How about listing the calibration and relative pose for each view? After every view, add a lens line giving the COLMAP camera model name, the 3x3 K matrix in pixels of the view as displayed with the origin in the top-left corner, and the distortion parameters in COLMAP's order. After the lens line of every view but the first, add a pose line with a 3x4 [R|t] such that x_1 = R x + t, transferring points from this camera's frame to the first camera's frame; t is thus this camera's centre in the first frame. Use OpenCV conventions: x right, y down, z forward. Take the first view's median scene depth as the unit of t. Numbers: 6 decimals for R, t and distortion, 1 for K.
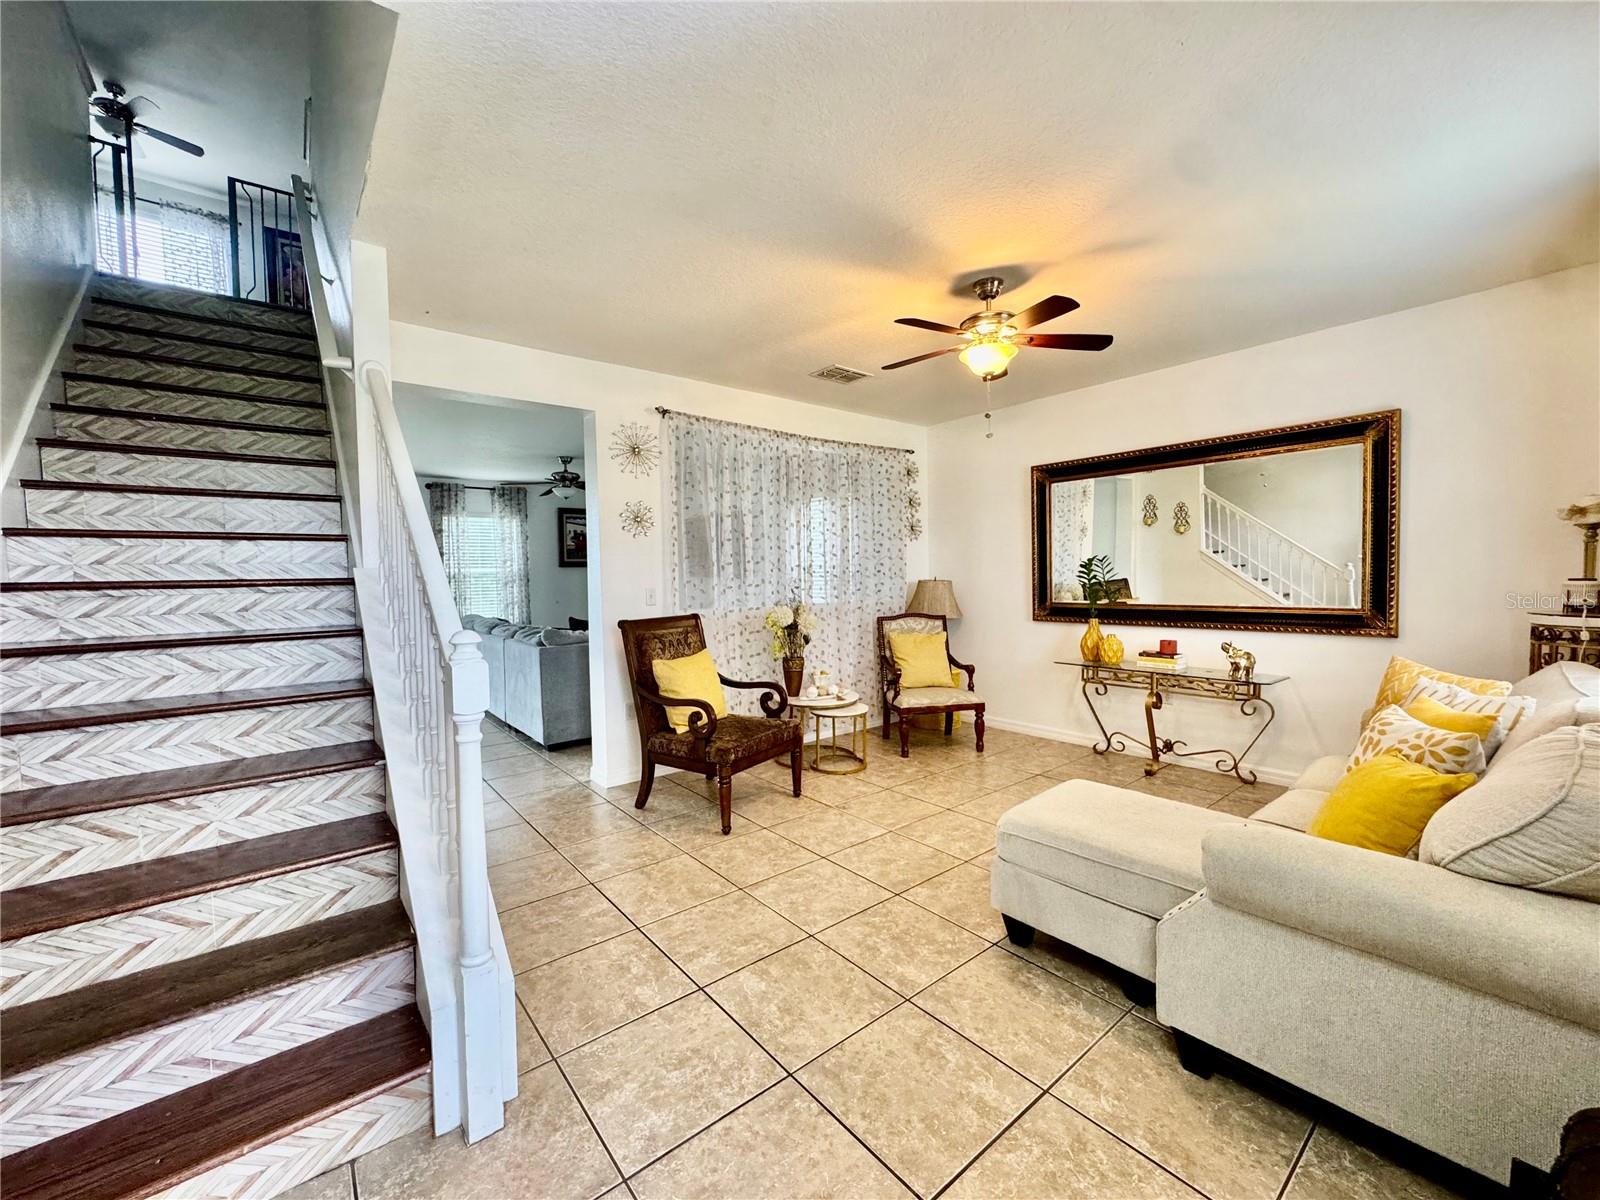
lens RADIAL K [[641.7, 0, 800.1], [0, 641.7, 598.8], [0, 0, 1]] dist [-0.005826, 0.000869]
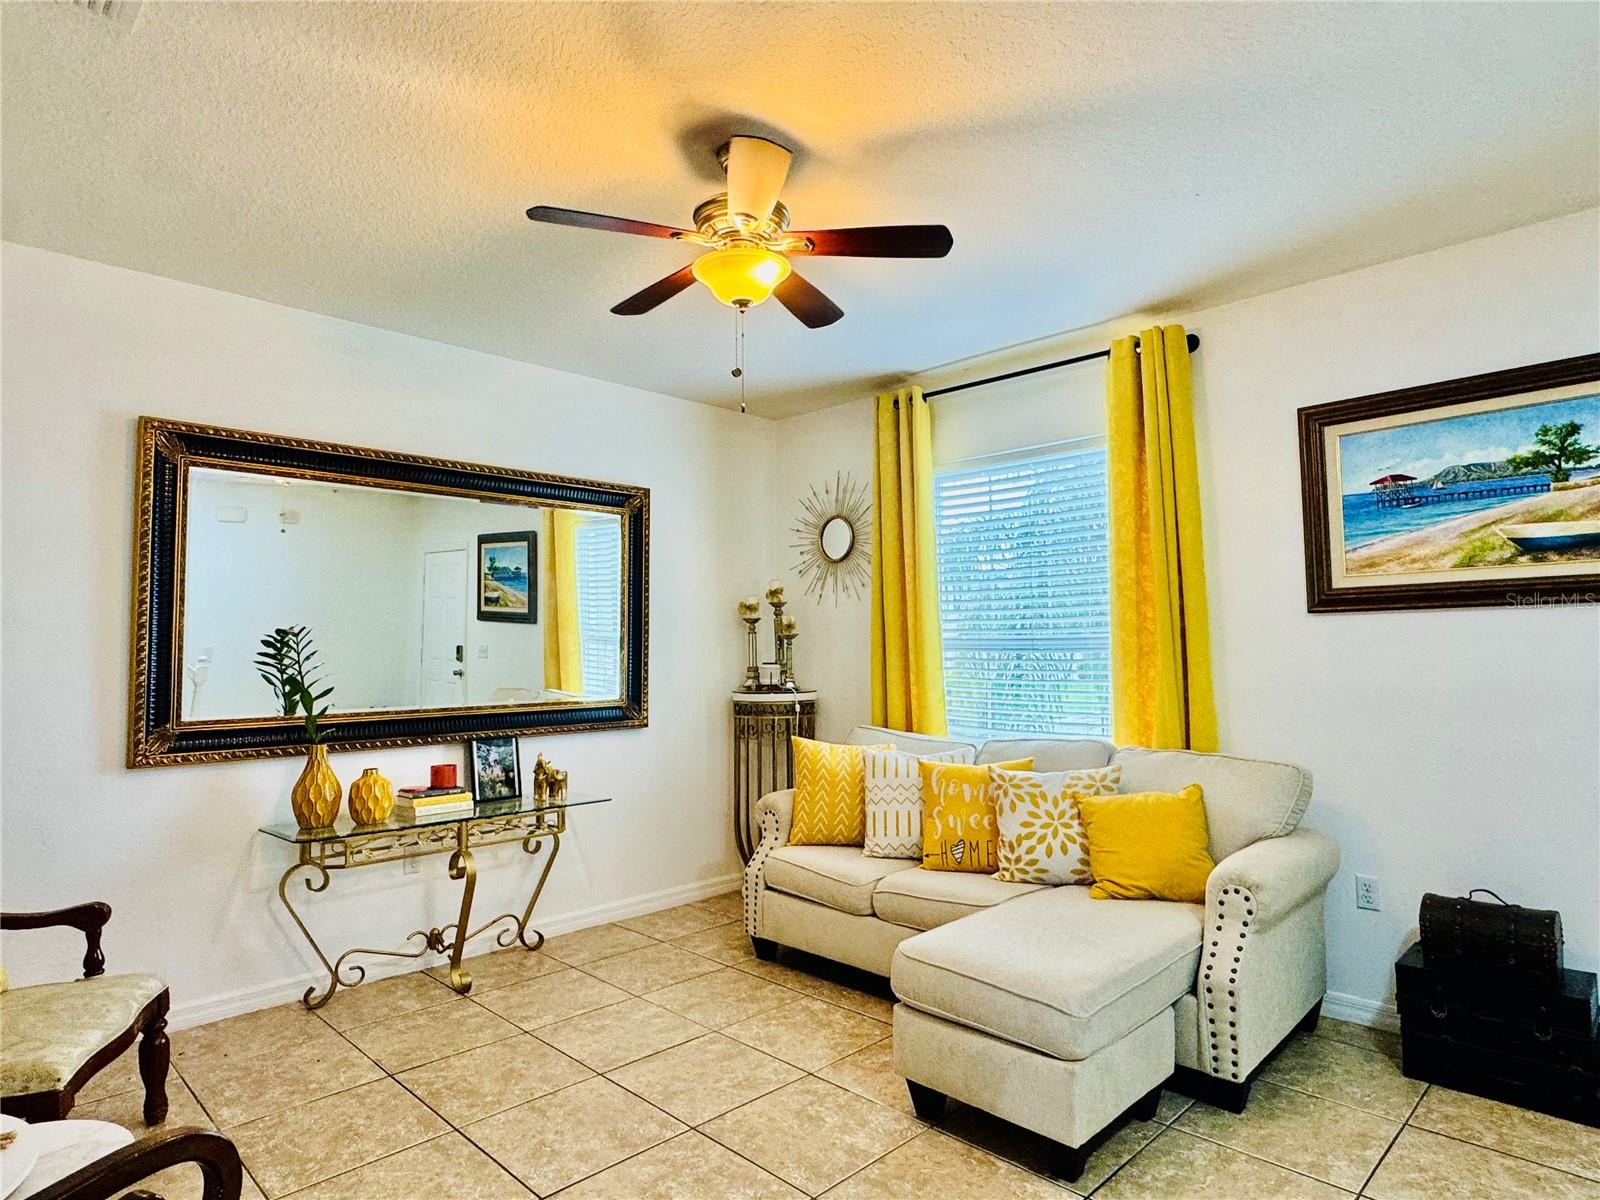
lens RADIAL K [[911.7, 0, 797.5], [0, 911.7, 602.3], [0, 0, 1]] dist [-0.006710, 0.002224]
pose [[-0.103853, 0.070468, 0.992093, -0.404574], [0.045265, 0.996788, -0.066063, -0.022535], [-0.993562, 0.038046, -0.106710, 0.848795]]
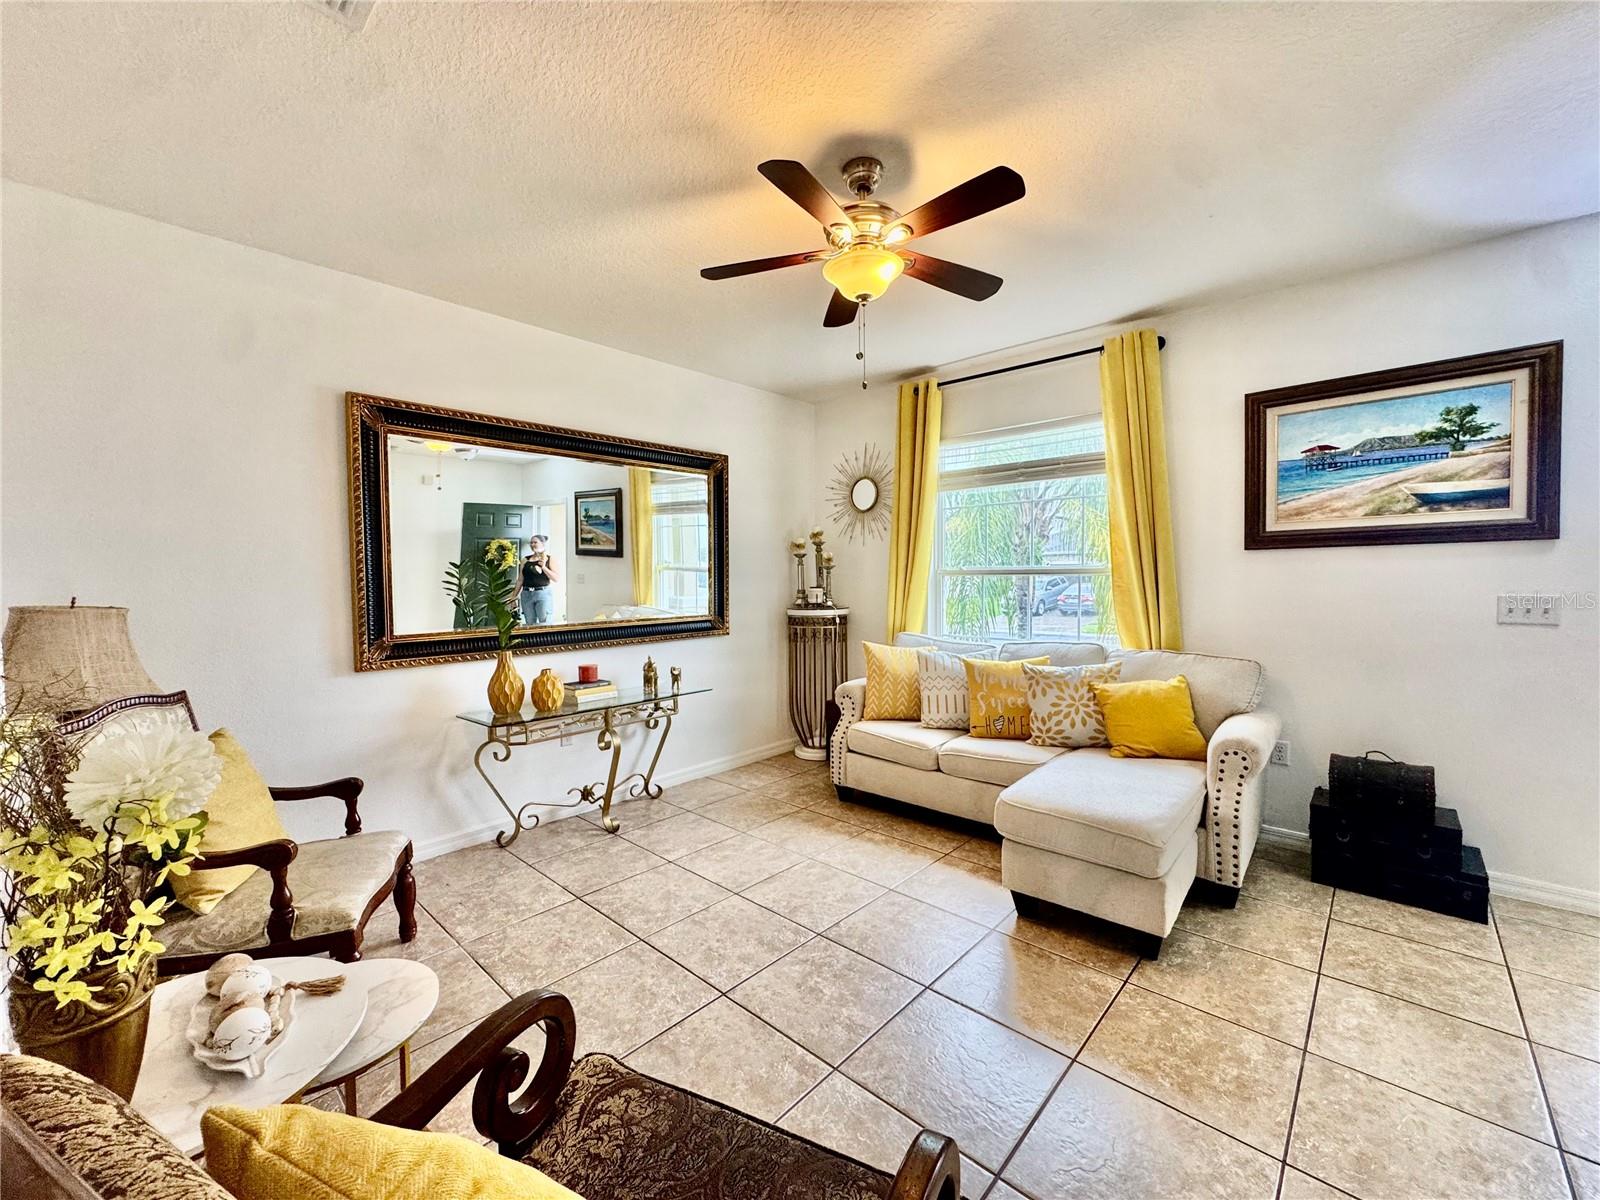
lens RADIAL K [[641.7, 0, 799.2], [0, 641.7, 600.3], [0, 0, 1]] dist [-0.005826, 0.000869]
pose [[-0.142453, -0.019241, 0.989615, -0.323323], [0.048510, 0.998474, 0.026396, -0.032852], [-0.988612, 0.051767, -0.141302, 0.961458]]
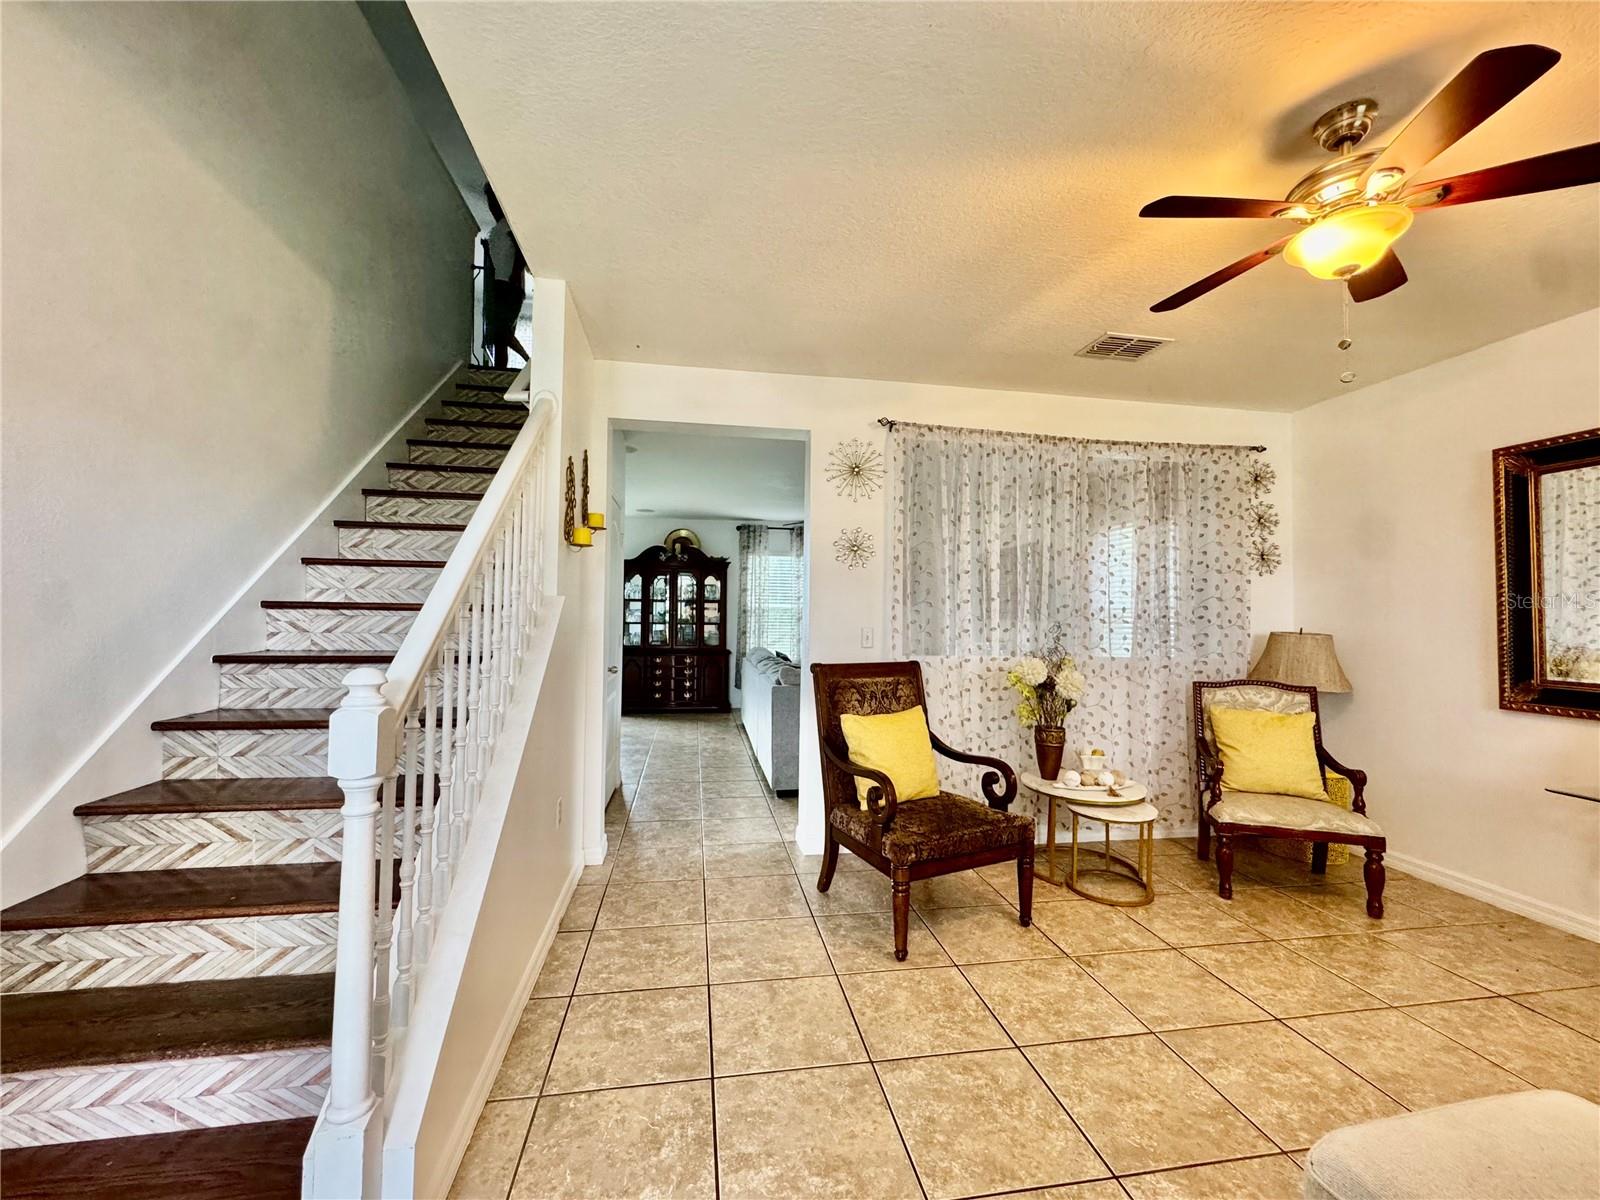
lens RADIAL K [[641.7, 0, 799.6], [0, 641.7, 599.5], [0, 0, 1]] dist [-0.005826, 0.000869]
pose [[0.869261, 0.016689, -0.494072, 0.127742], [-0.047777, 0.997588, -0.050360, -0.007988], [0.492040, 0.067381, 0.867961, 0.236009]]
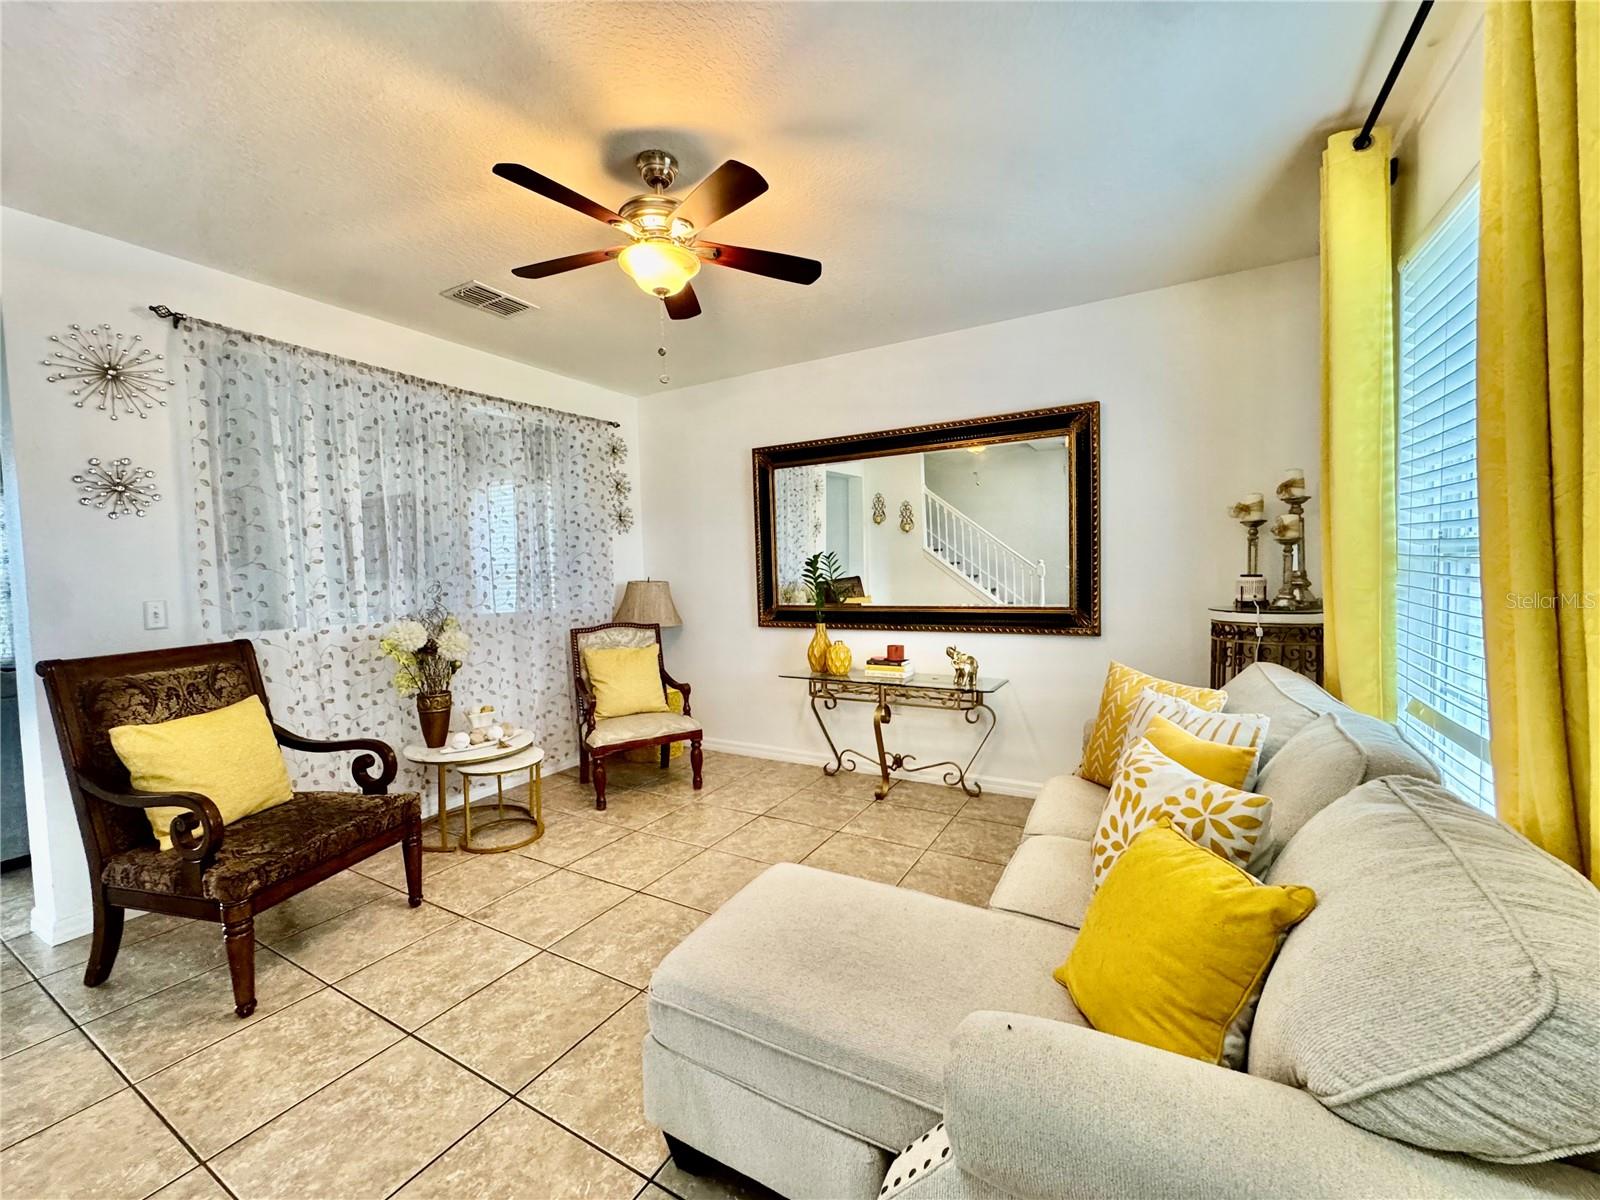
lens RADIAL K [[641.7, 0, 801.0], [0, 641.7, 599.8], [0, 0, 1]] dist [-0.005826, 0.000869]
pose [[0.931835, -0.022536, 0.362181, 0.141102], [0.021009, 0.999746, 0.008155, -0.011499], [-0.362272, 0.000010, 0.932072, 0.231877]]
